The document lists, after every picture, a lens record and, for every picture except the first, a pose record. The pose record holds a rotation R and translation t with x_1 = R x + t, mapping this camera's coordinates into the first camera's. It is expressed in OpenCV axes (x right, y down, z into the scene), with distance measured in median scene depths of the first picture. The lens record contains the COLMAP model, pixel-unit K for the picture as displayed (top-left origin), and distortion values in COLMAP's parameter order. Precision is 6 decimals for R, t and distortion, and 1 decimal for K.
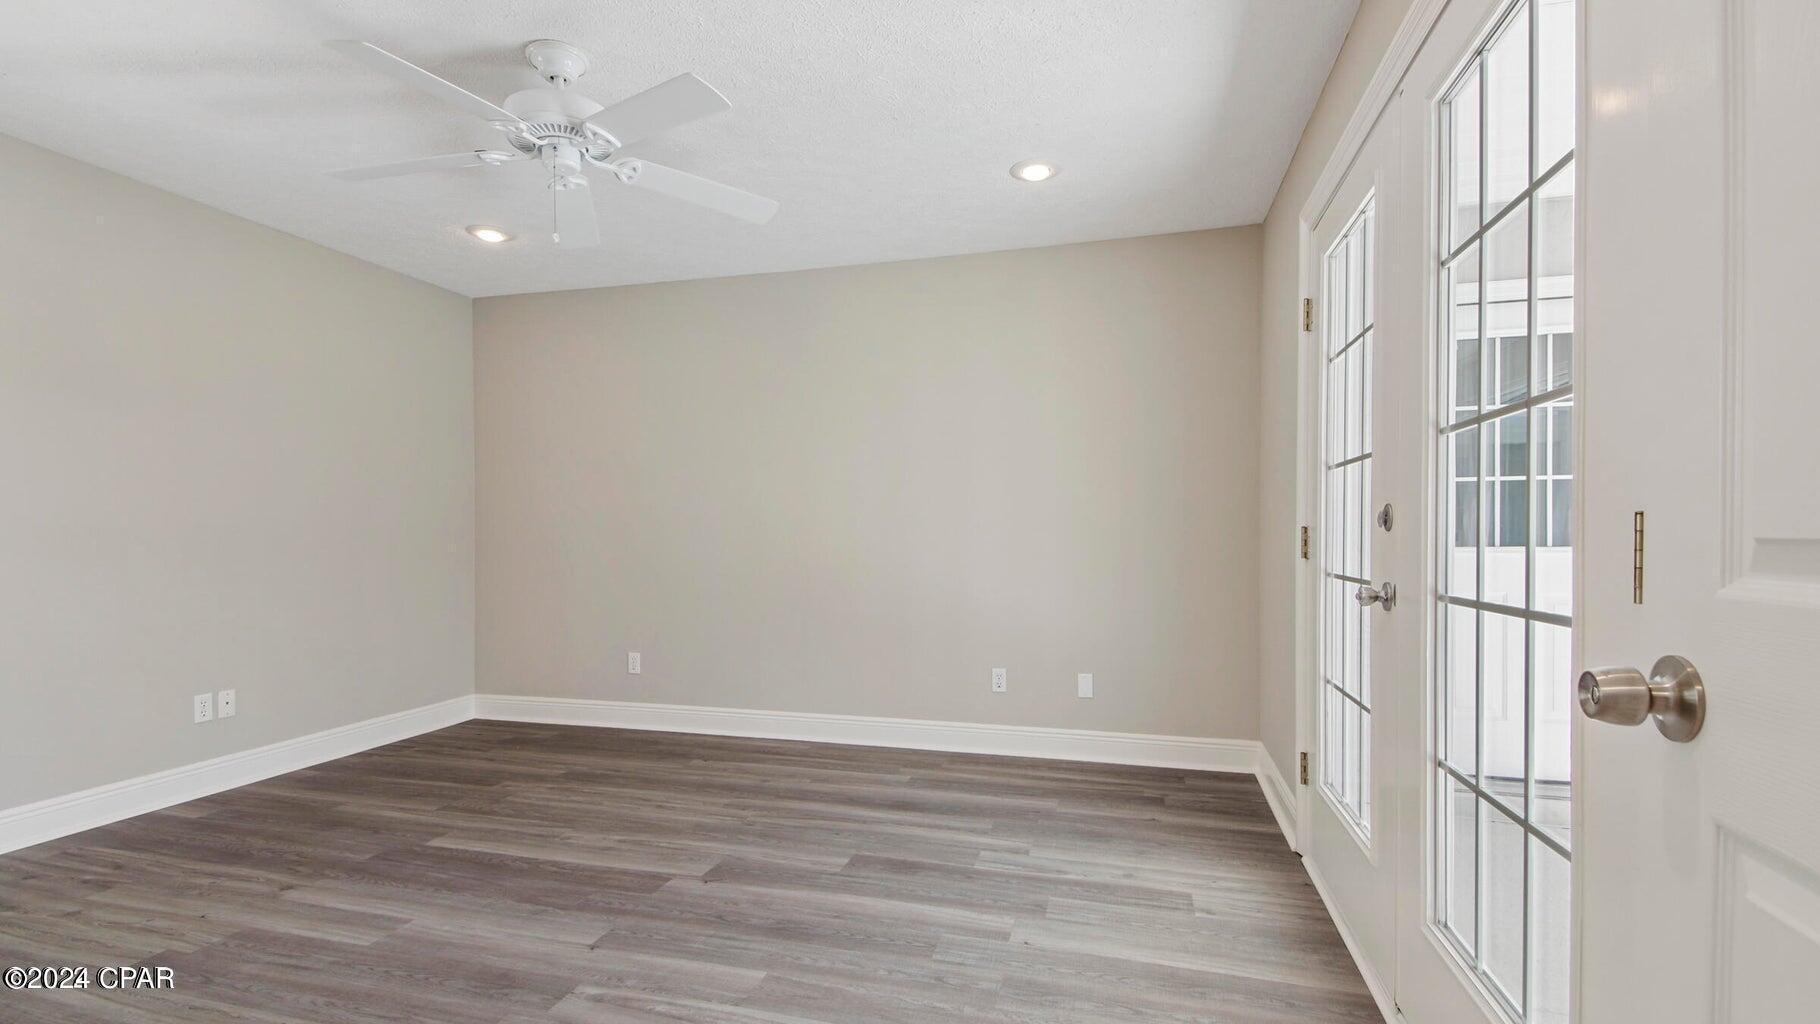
lens RADIAL K [[818.0, 0, 896.5], [0, 818.0, 519.4], [0, 0, 1]] dist [0.004895, 0.000648]
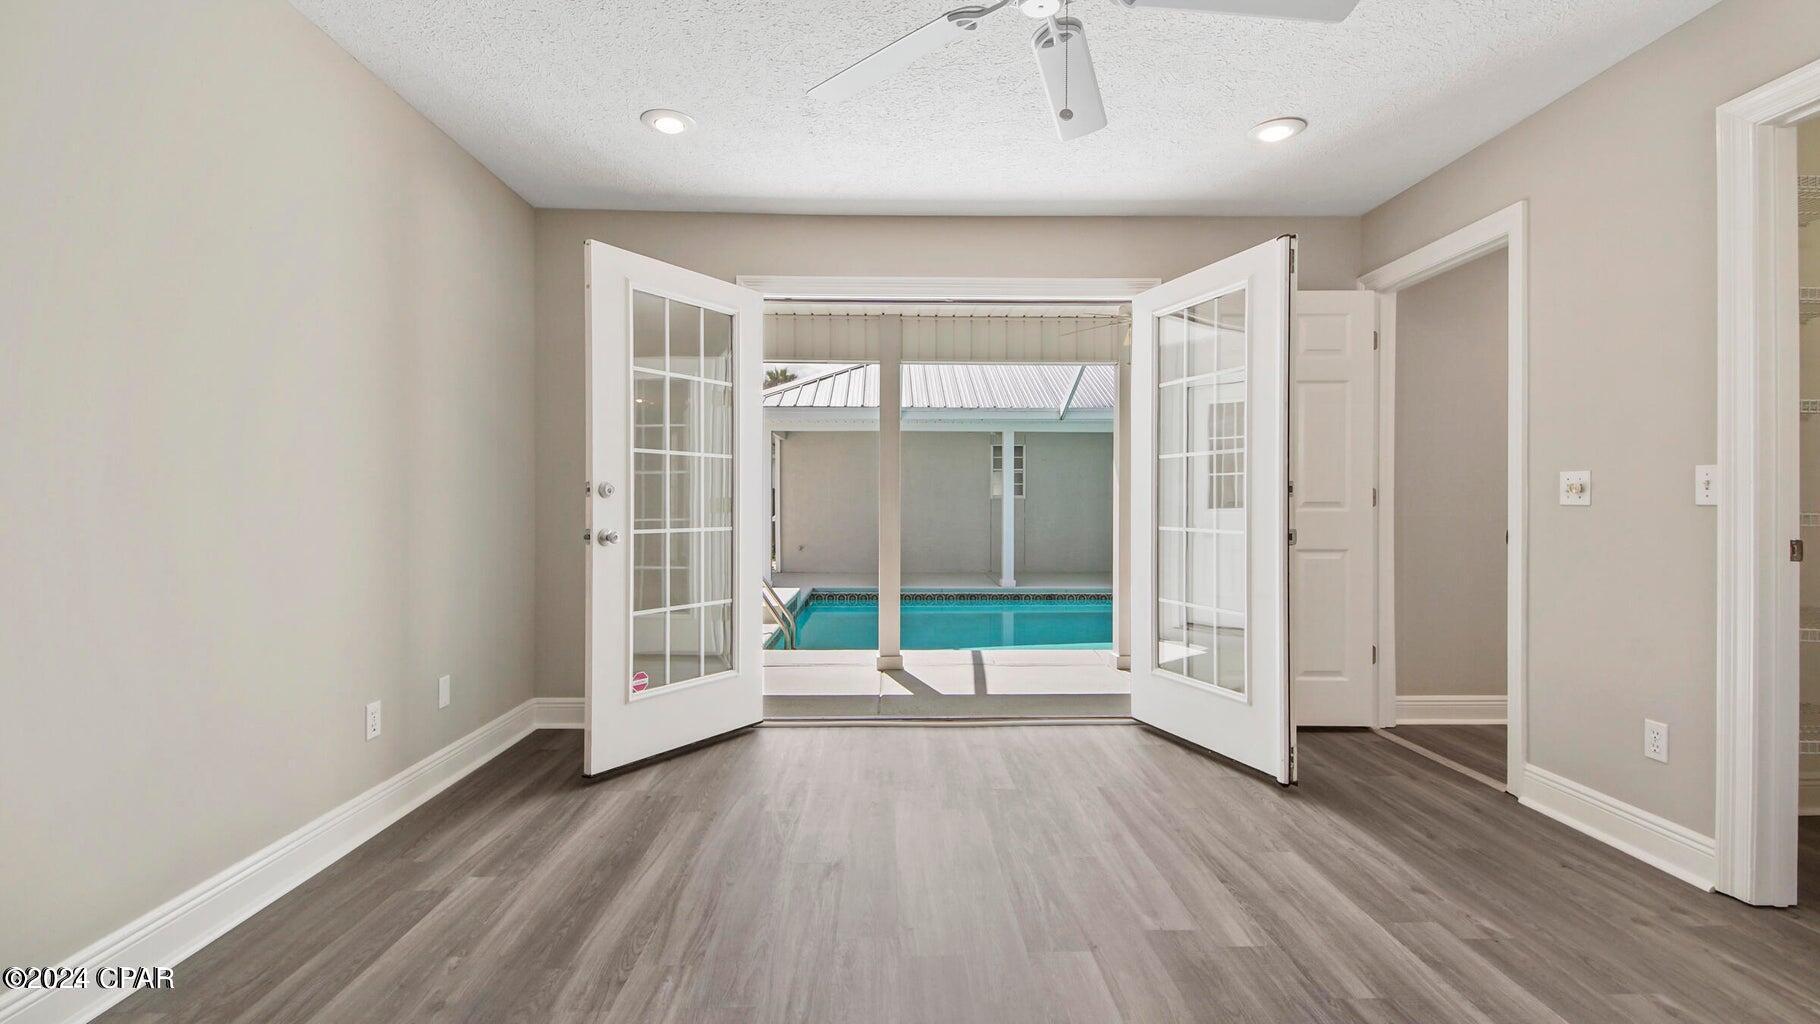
lens RADIAL K [[818.0, 0, 898.8], [0, 818.0, 514.7], [0, 0, 1]] dist [0.004895, 0.000648]
pose [[-0.294594, -0.013670, 0.955525, -0.760681], [-0.018076, 0.999798, 0.008730, 0.021440], [-0.955451, -0.014701, -0.294782, 0.961388]]
